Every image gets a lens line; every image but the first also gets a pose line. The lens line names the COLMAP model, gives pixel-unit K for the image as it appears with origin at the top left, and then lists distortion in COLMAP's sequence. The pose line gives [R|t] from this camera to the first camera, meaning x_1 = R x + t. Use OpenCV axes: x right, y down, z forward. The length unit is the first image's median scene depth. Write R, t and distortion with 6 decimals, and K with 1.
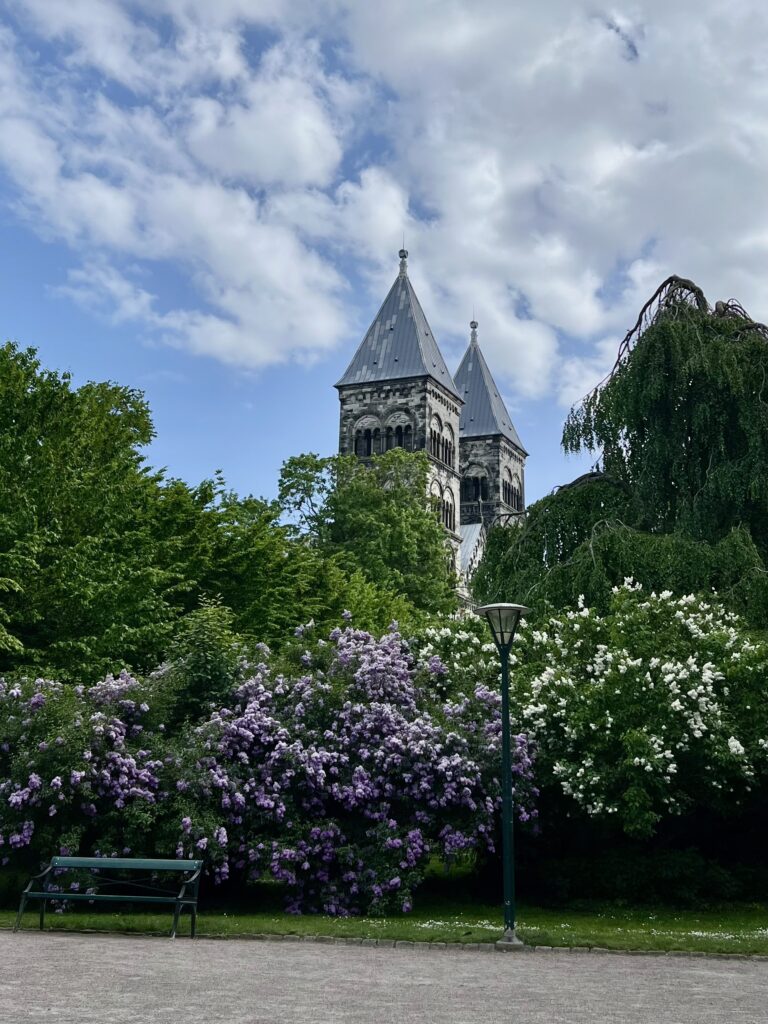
lens RADIAL K [[1130.3, 0, 440.2], [0, 1130.3, 379.7], [0, 0, 1]] dist [0.072305, 0.000000]
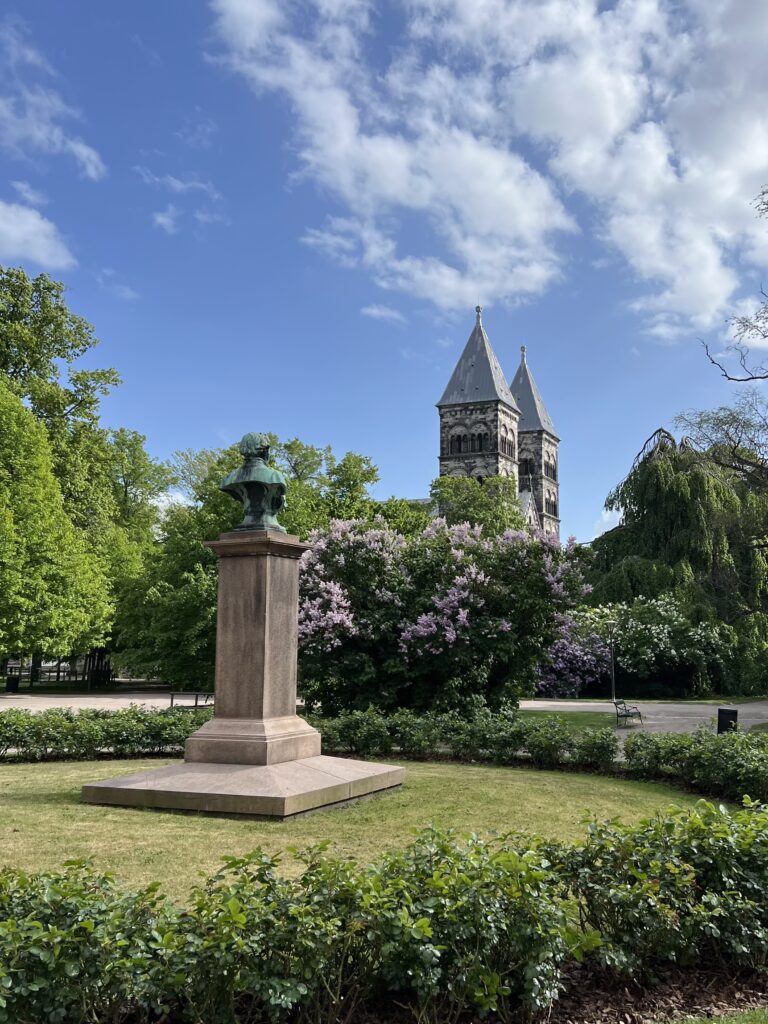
lens RADIAL K [[1130.3, 0, 417.8], [0, 1130.3, 498.9], [0, 0, 1]] dist [0.072305, 0.000000]
pose [[0.999886, -0.010975, -0.010386, -0.104849], [0.012913, 0.977601, 0.210069, -0.193225], [0.007848, -0.210179, 0.977631, -0.505375]]
